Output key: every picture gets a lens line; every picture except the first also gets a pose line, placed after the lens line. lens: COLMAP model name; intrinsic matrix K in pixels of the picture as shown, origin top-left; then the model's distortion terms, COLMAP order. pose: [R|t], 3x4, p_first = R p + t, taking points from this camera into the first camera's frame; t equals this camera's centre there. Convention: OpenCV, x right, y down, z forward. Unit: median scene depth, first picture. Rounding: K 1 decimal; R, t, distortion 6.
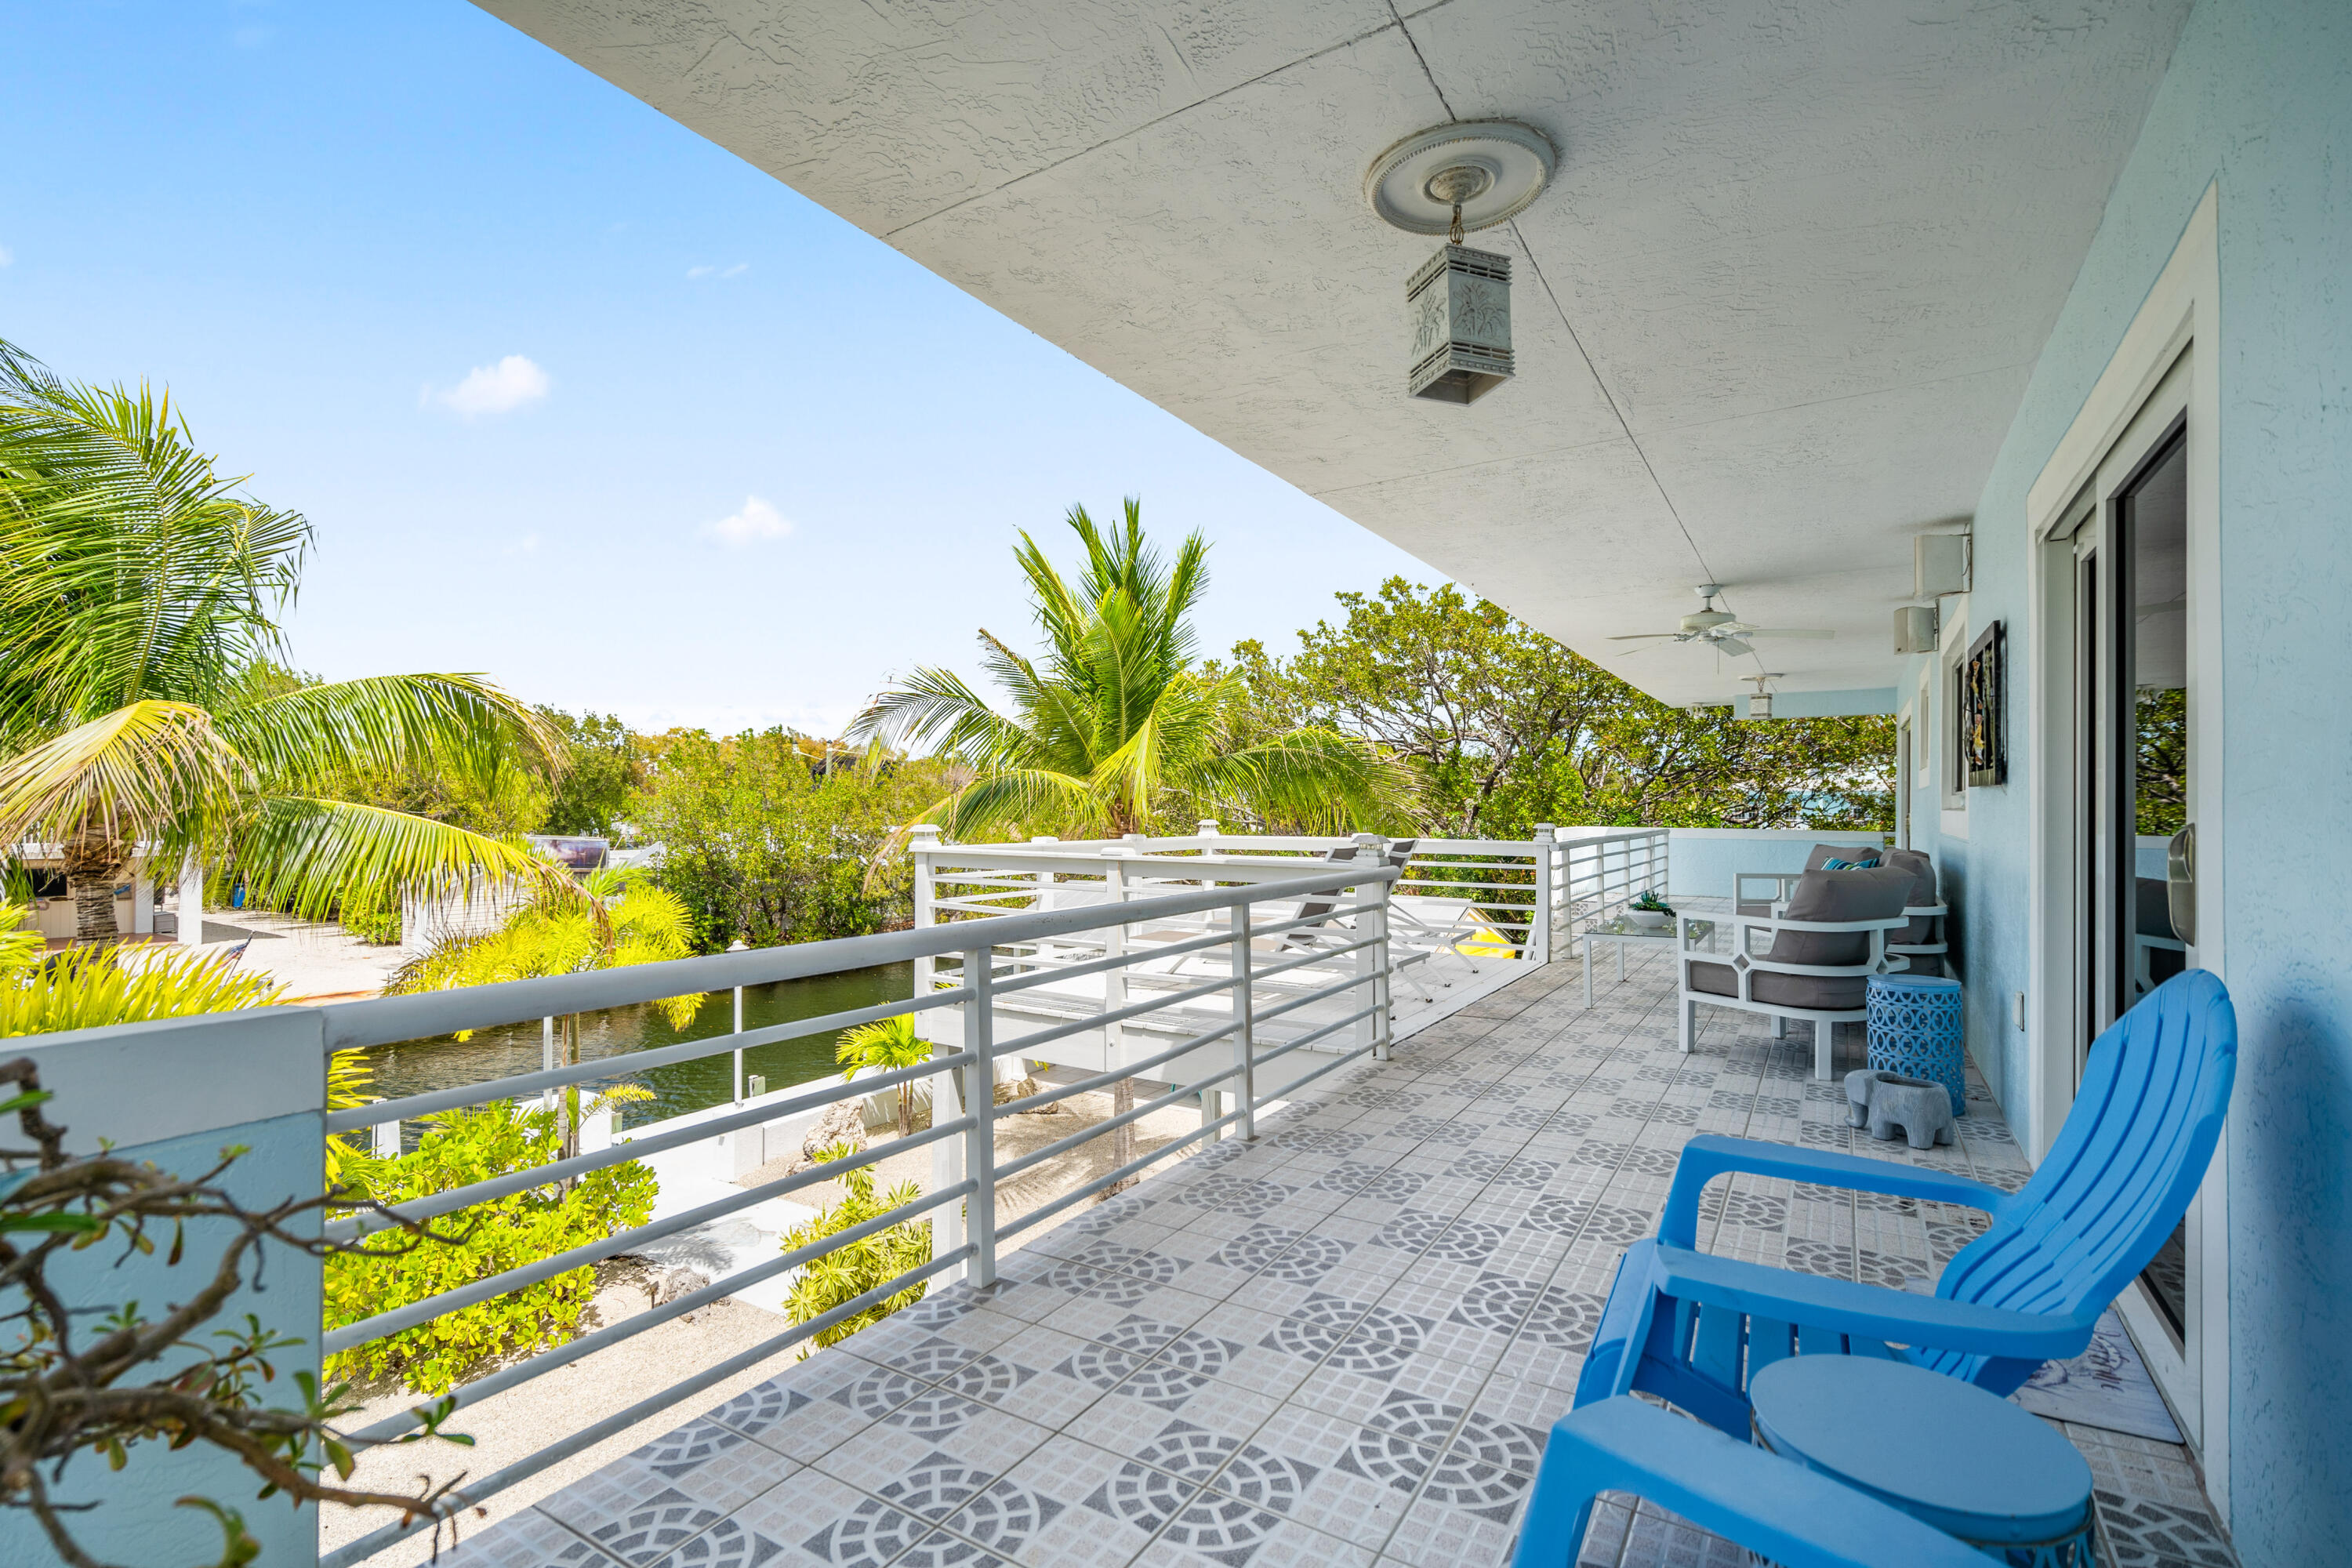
lens RADIAL K [[1071.9, 0, 1177.6], [0, 1071.9, 806.1], [0, 0, 1]] dist [0.003367, 0.000066]
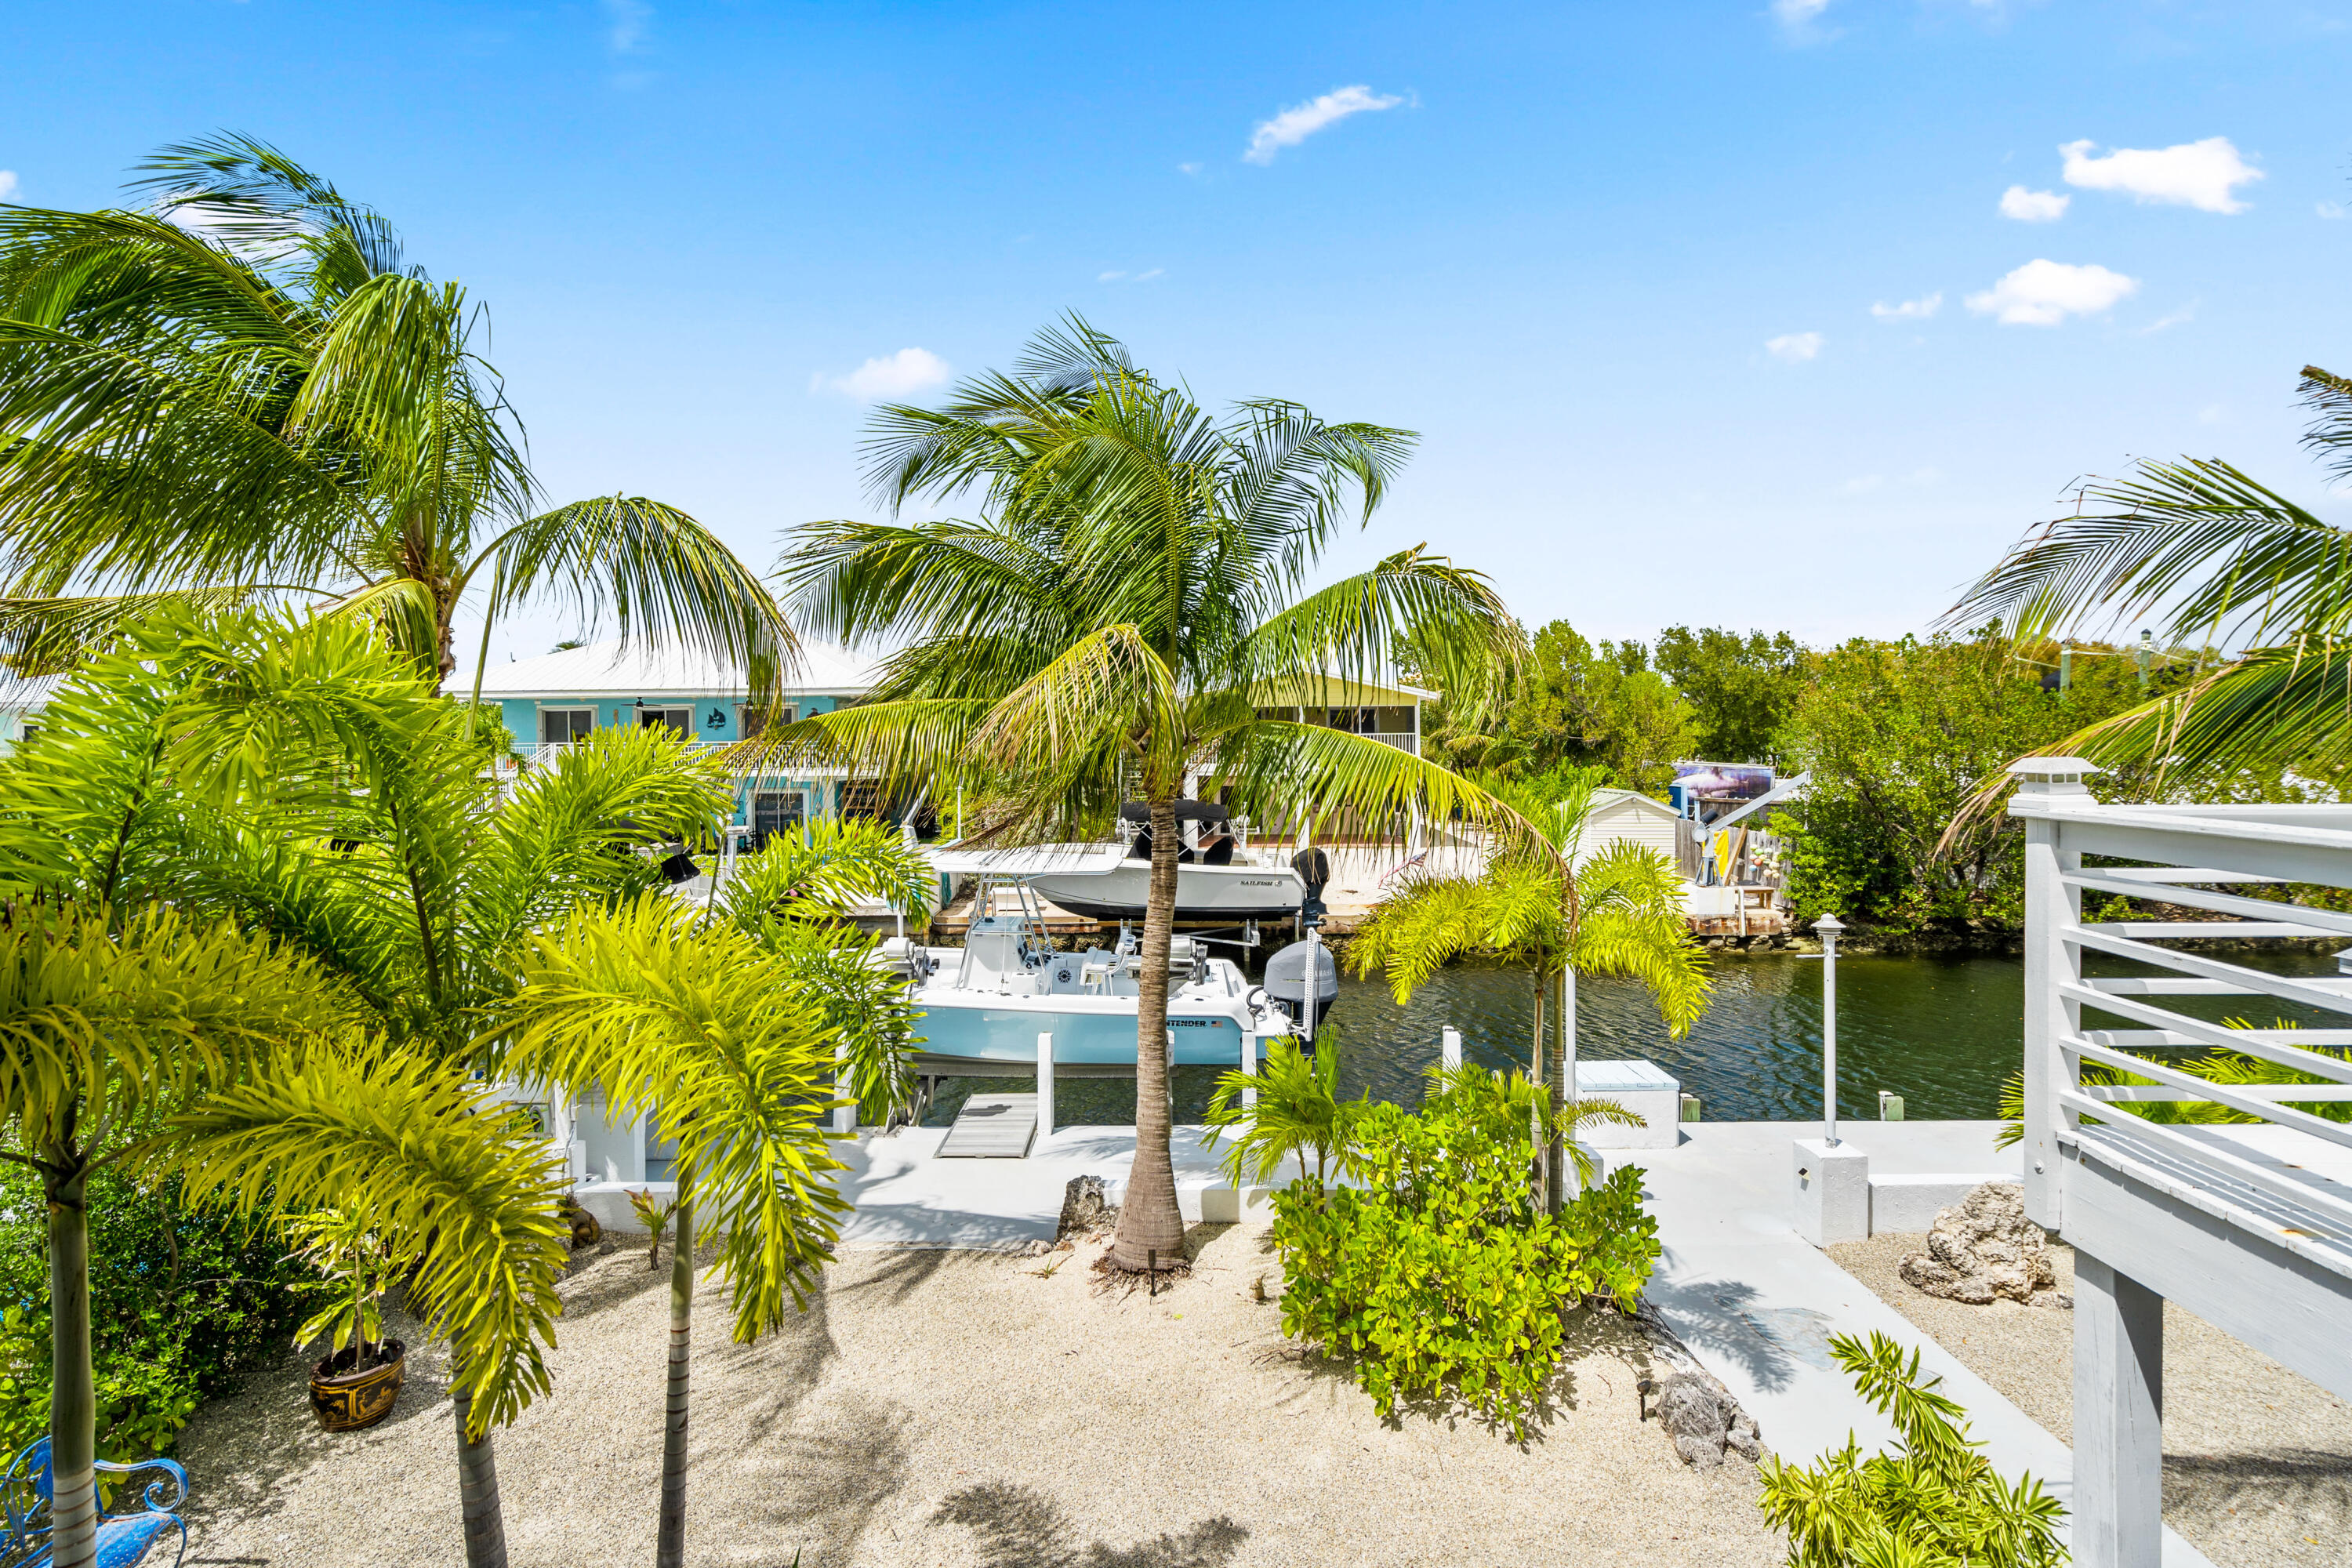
lens RADIAL K [[1071.9, 0, 1162.3], [0, 1071.9, 756.7], [0, 0, 1]] dist [0.003367, 0.000066]
pose [[0.512454, 0.003853, -0.858706, -0.021251], [0.016219, 0.999768, 0.014165, 0.002350], [0.858561, -0.021186, 0.512273, 0.254429]]
